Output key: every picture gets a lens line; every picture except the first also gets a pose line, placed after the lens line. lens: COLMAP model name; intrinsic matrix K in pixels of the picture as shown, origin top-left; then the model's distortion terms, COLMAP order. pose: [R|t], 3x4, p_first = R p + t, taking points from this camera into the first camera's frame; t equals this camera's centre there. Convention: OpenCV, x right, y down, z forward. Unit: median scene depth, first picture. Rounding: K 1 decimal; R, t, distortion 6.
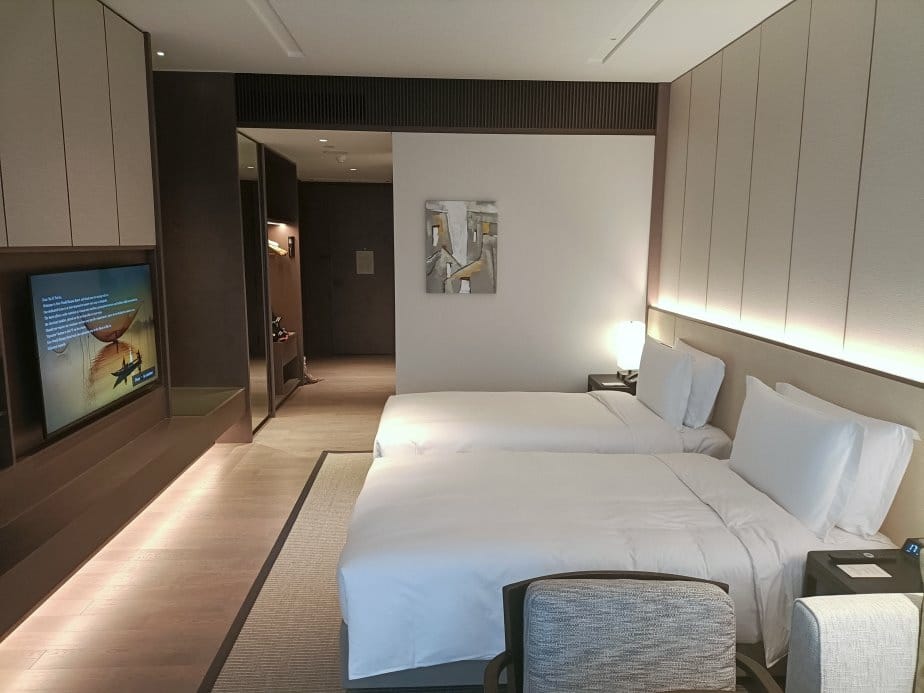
lens RADIAL K [[684.3, 0, 476.4], [0, 684.3, 346.5], [0, 0, 1]] dist [0.097404, -0.132817]
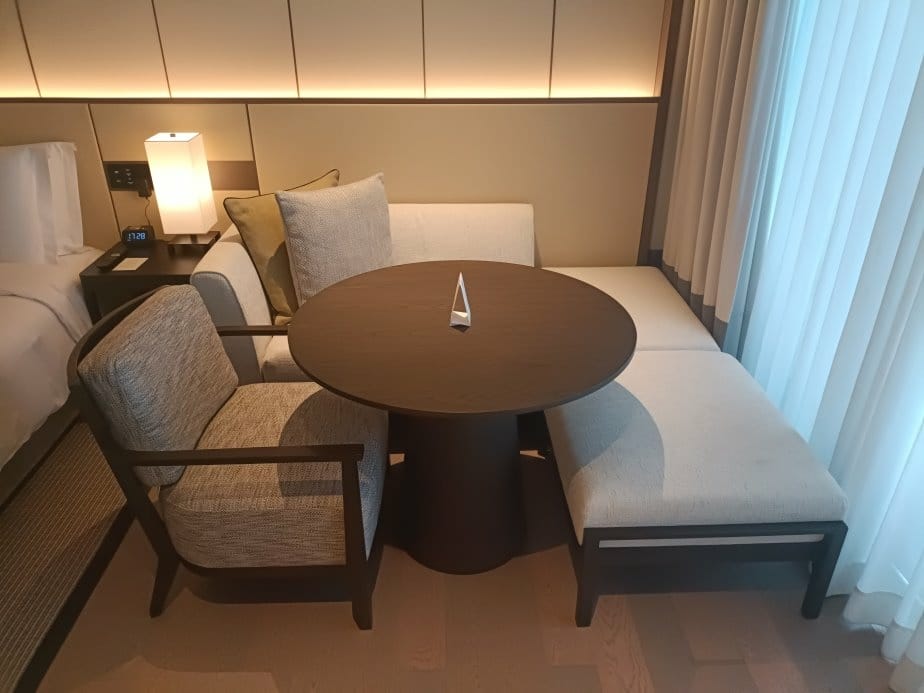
lens RADIAL K [[684.3, 0, 476.4], [0, 684.3, 346.5], [0, 0, 1]] dist [0.097404, -0.132817]
pose [[0.004641, -0.463341, 0.886168, -0.524758], [0.140230, 0.877722, 0.458191, -0.013358], [-0.990108, 0.122141, 0.069048, 0.329809]]
